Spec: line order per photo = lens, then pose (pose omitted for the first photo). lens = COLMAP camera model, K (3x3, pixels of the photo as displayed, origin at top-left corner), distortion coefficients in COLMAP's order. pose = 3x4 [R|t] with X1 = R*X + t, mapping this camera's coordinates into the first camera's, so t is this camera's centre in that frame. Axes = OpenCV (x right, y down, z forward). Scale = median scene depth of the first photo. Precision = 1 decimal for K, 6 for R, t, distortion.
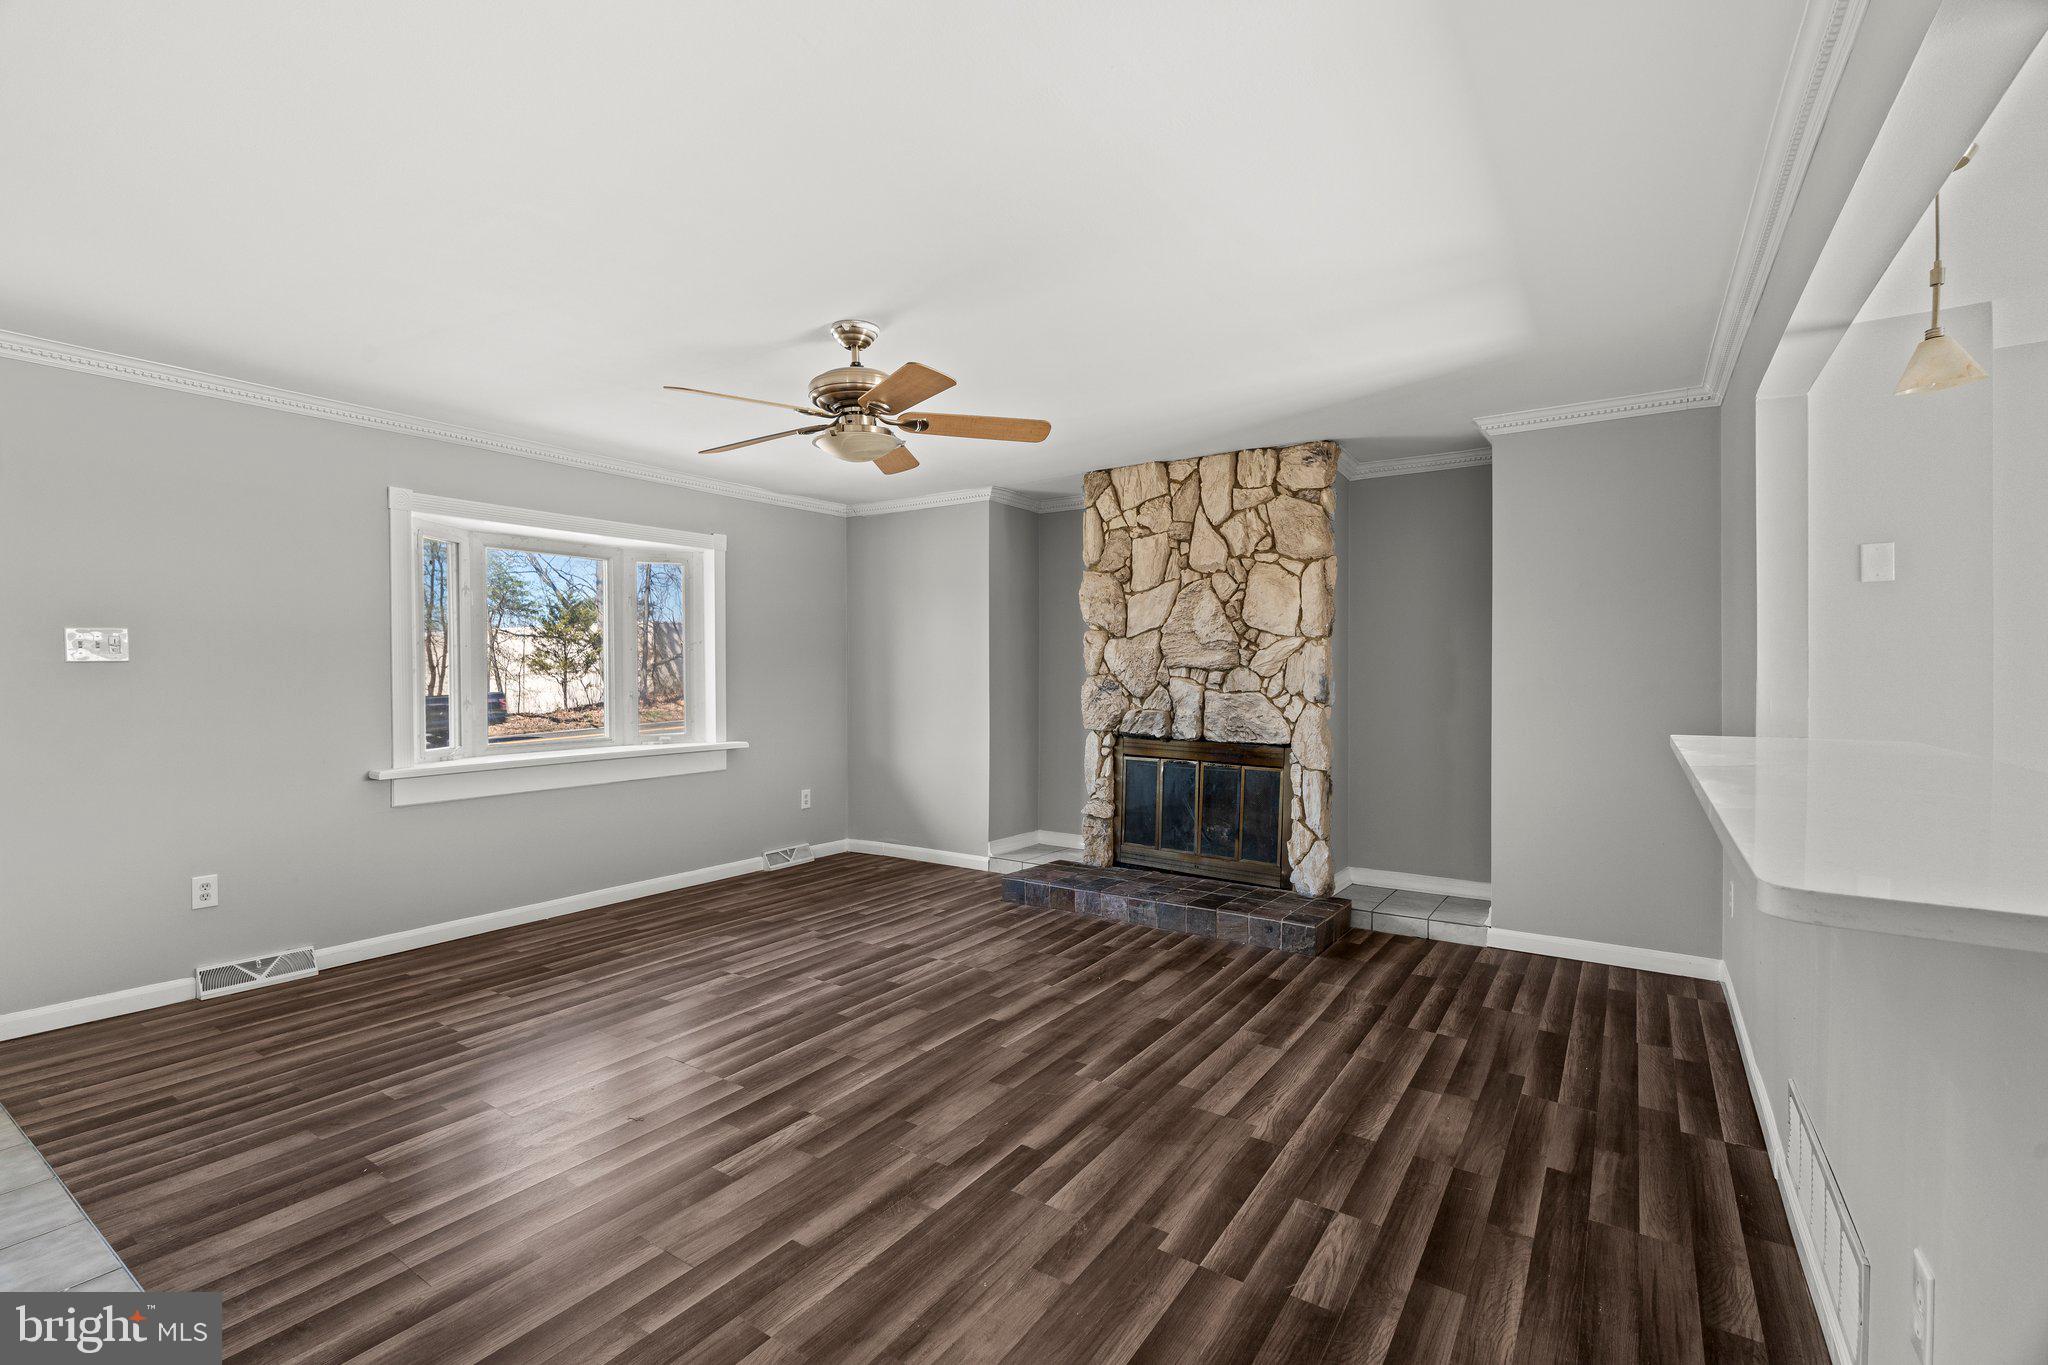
lens RADIAL K [[928.9, 0, 1029.2], [0, 928.9, 677.9], [0, 0, 1]] dist [-0.013192, 0.000357]
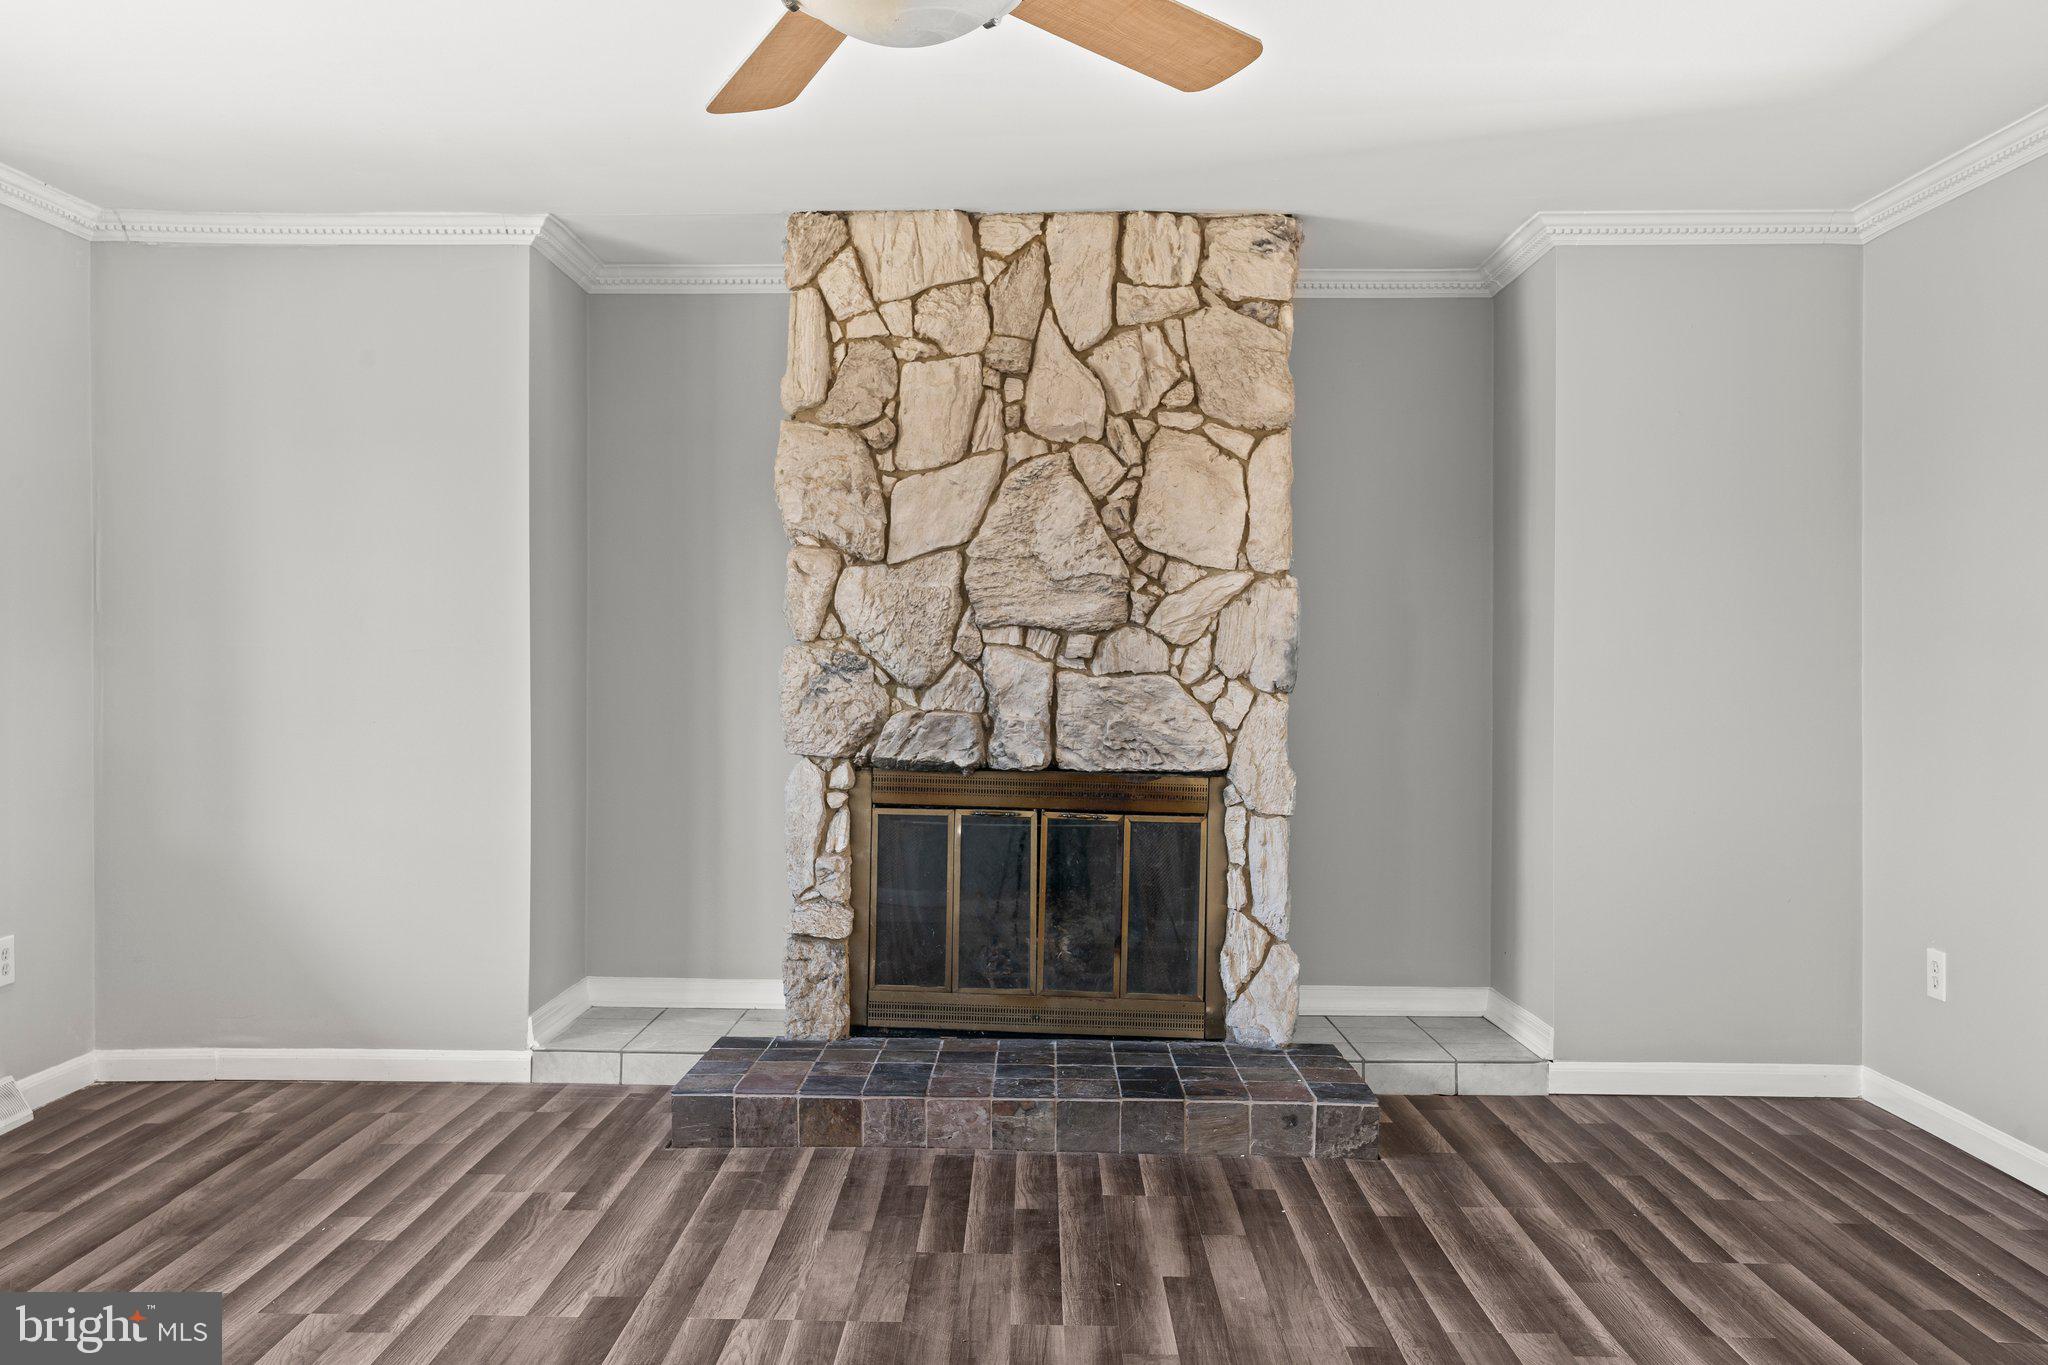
lens RADIAL K [[1595.2, 0, 1030.0], [0, 1595.2, 674.2], [0, 0, 1]] dist [0.000089, 0.000693]
pose [[0.837573, -0.002261, 0.546320, -0.313260], [-0.001260, 0.999981, 0.006069, 0.009998], [-0.546324, -0.005772, 0.837554, 0.280145]]
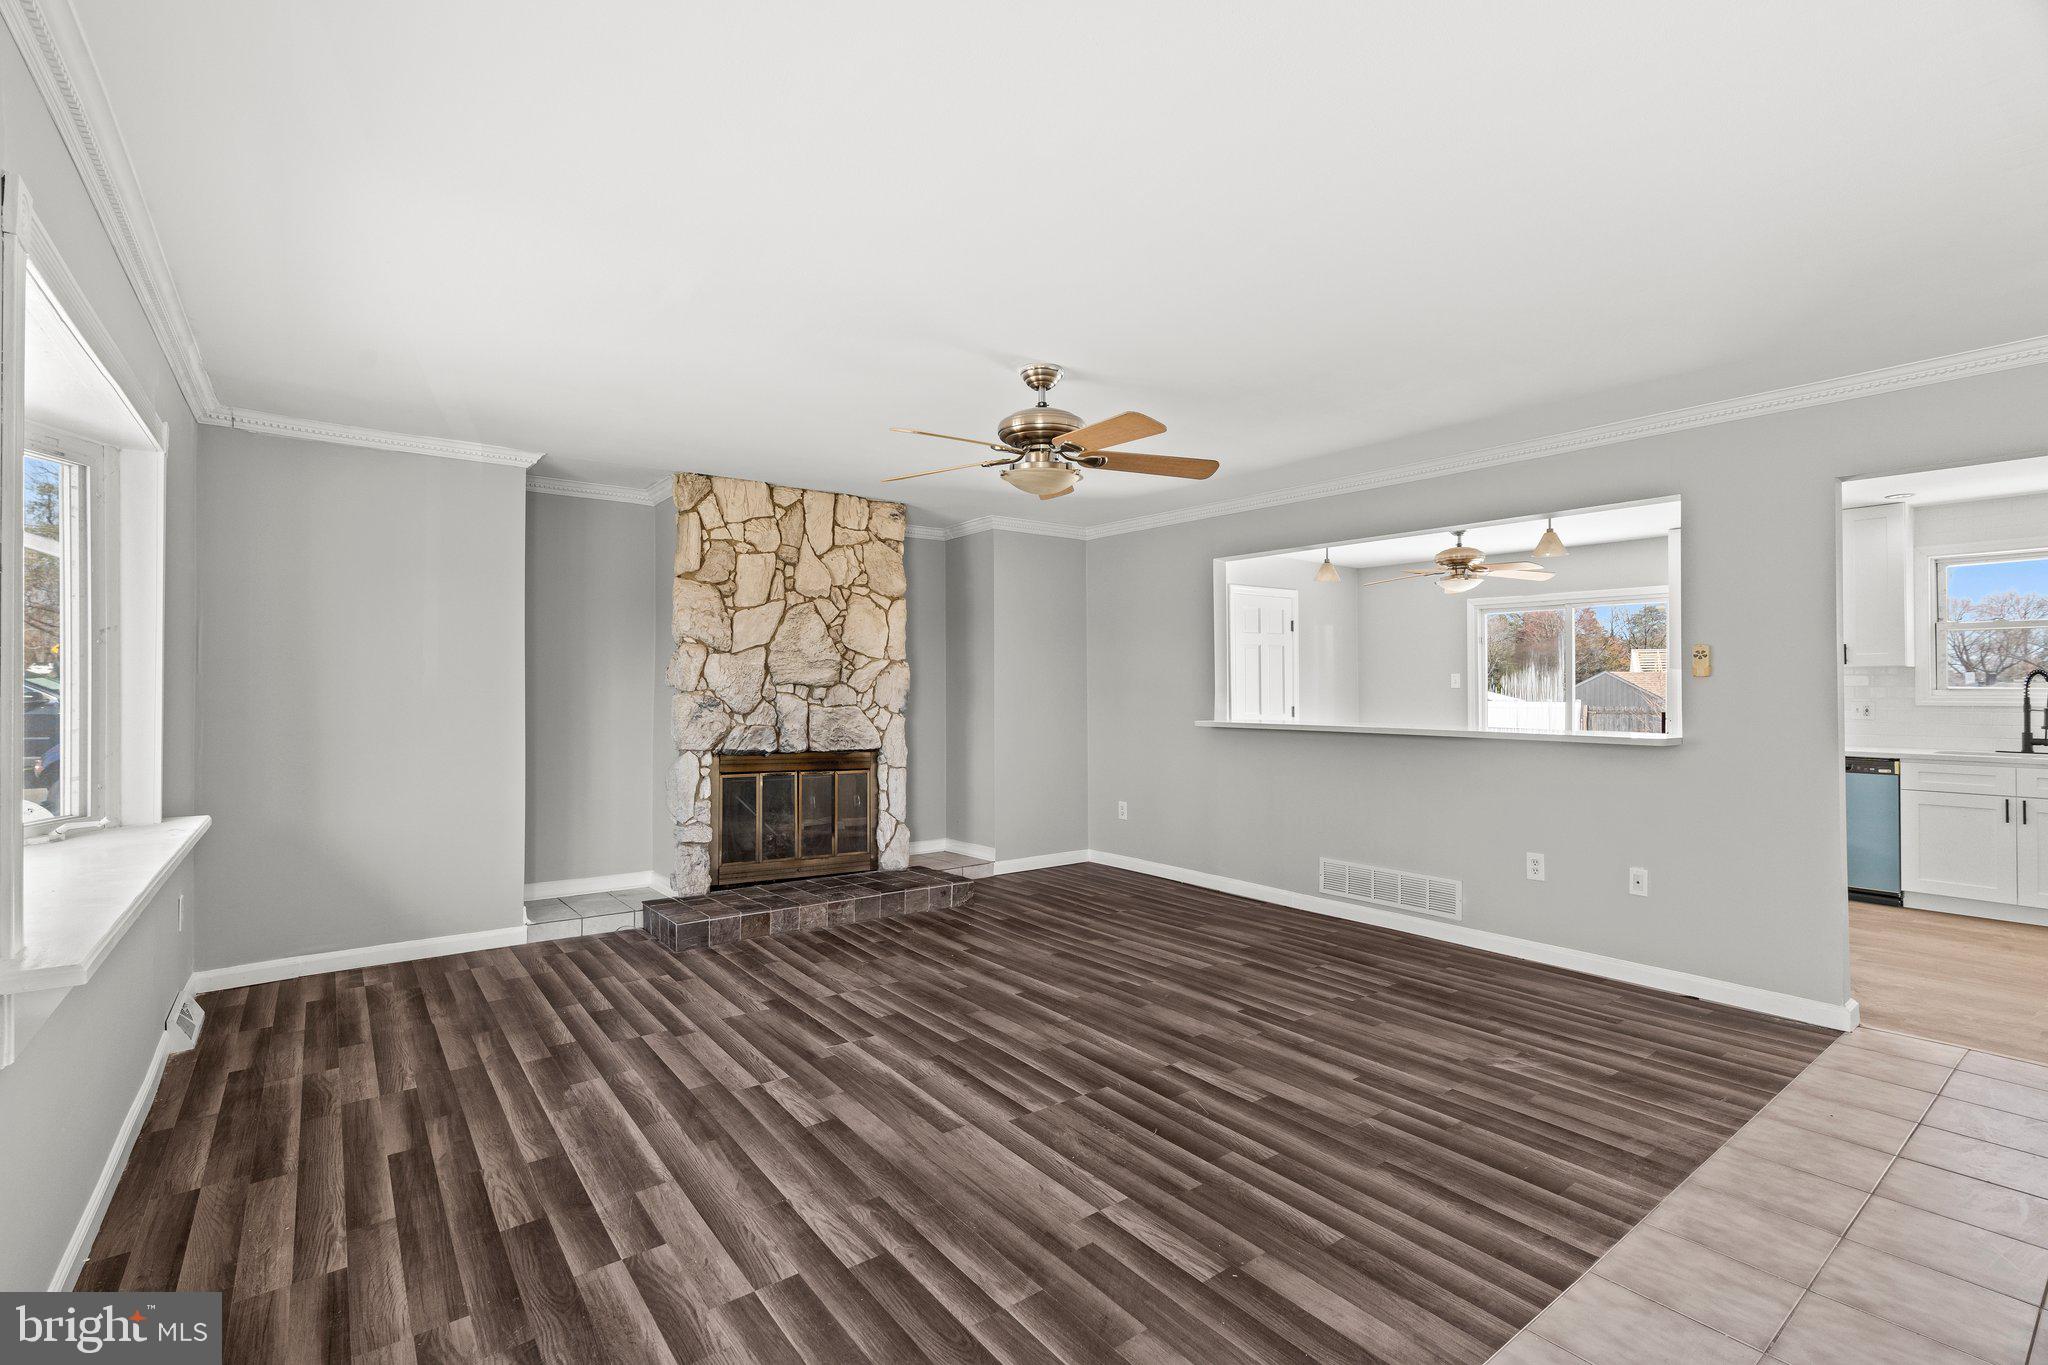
lens RADIAL K [[906.7, 0, 1019.9], [0, 906.7, 679.4], [0, 0, 1]] dist [-0.008151, 0.001154]
pose [[0.322658, 0.009568, 0.946467, -0.757838], [0.002632, 0.999936, -0.011005, -0.004534], [-0.946512, 0.006042, 0.322612, 0.437800]]
